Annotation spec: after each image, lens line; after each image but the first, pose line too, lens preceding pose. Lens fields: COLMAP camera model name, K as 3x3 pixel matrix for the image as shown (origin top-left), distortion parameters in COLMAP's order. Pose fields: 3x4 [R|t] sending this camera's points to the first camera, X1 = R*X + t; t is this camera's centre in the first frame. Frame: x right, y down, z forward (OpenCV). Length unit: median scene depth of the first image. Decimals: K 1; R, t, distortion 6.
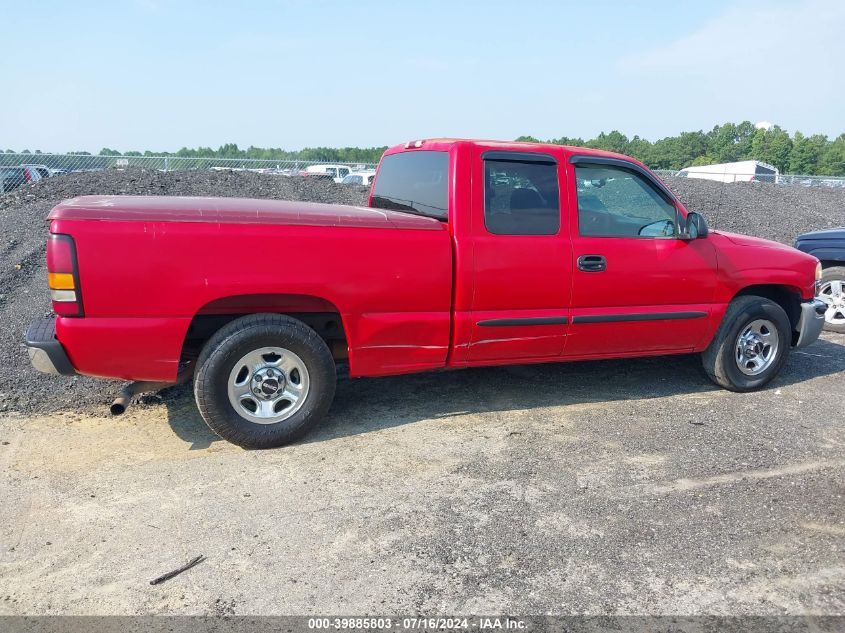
lens RADIAL K [[674.5, 0, 422.5], [0, 674.5, 316.5], [0, 0, 1]] dist [0.020821, -0.018559]
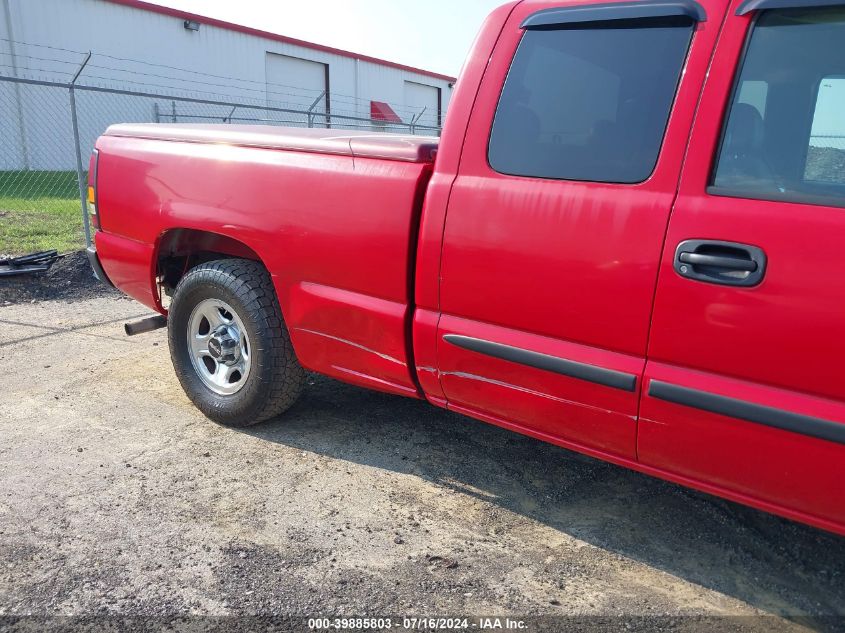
lens RADIAL K [[653.8, 0, 422.5], [0, 653.8, 316.5], [0, 0, 1]] dist [0.005460, -0.005290]
pose [[0.557815, 0.192553, -0.807320, 0.531675], [-0.196004, 0.975764, 0.097299, -0.057437], [0.806489, 0.103964, 0.582037, 0.723095]]
